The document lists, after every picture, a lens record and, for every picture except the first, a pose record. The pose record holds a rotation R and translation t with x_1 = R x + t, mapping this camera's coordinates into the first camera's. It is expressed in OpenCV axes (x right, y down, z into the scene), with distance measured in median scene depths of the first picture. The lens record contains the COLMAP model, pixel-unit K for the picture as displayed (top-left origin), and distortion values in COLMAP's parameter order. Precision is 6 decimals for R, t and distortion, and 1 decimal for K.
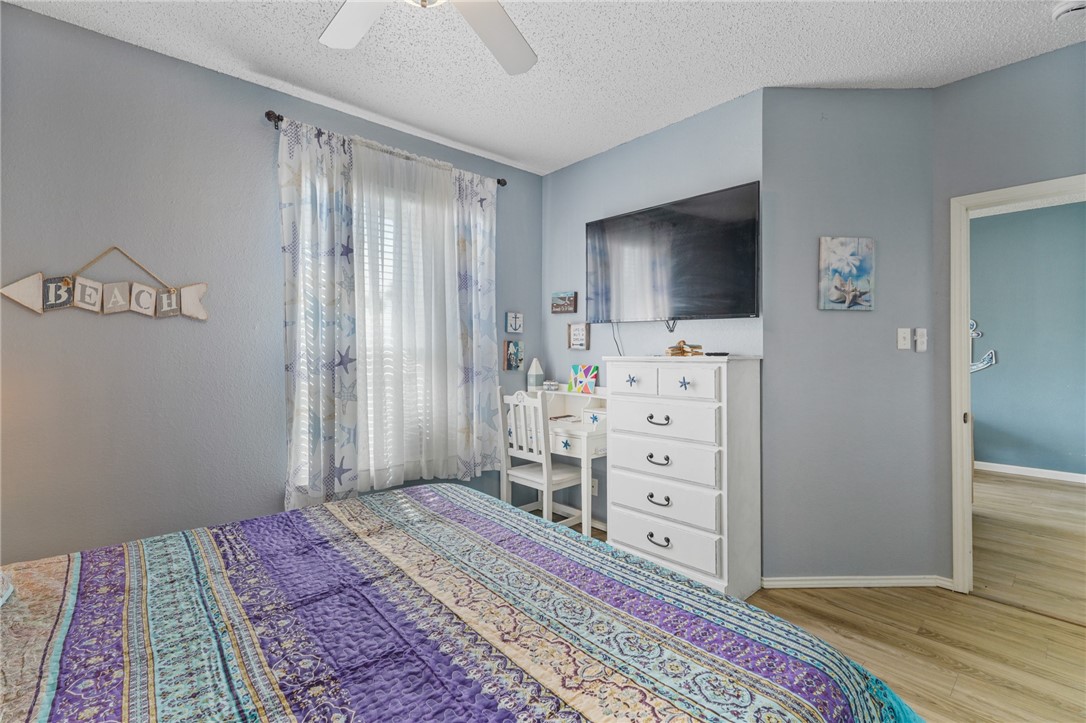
lens RADIAL K [[491.2, 0, 544.8], [0, 491.2, 351.1], [0, 0, 1]] dist [-0.001383, -0.000127]
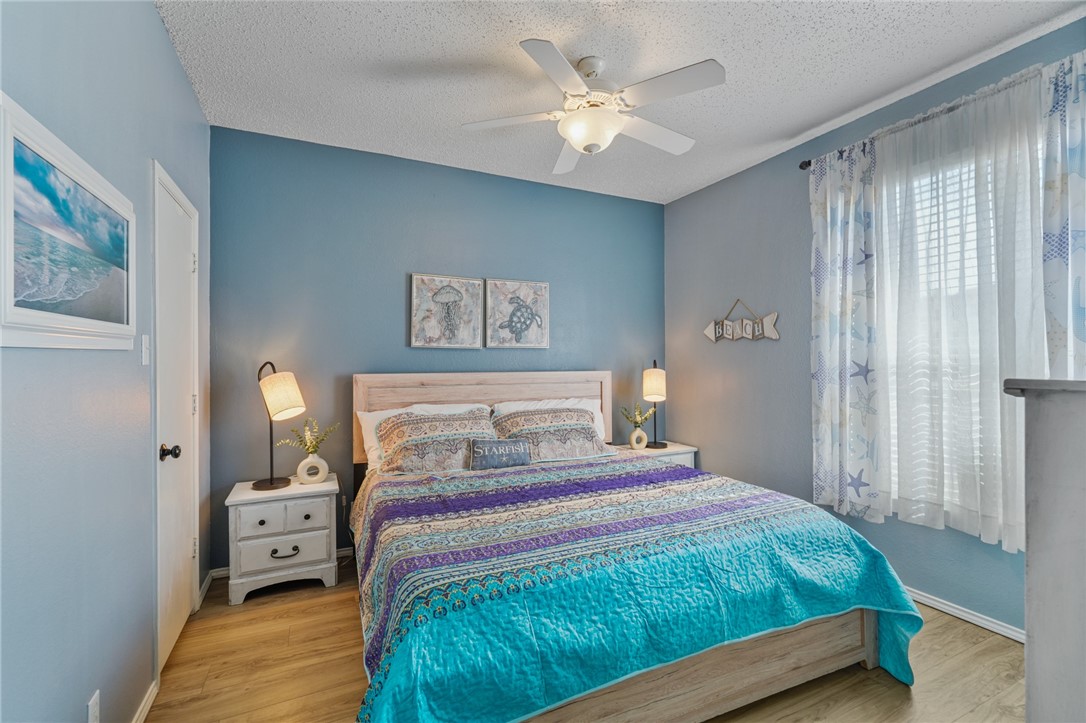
lens RADIAL K [[484.4, 0, 544.5], [0, 484.4, 363.7], [0, 0, 1]] dist [-0.000282, 0.000047]
pose [[-0.289568, 0.004124, -0.957149, 0.836169], [0.006968, 0.999973, 0.002201, -0.002452], [0.957132, -0.006033, -0.289589, 0.807613]]
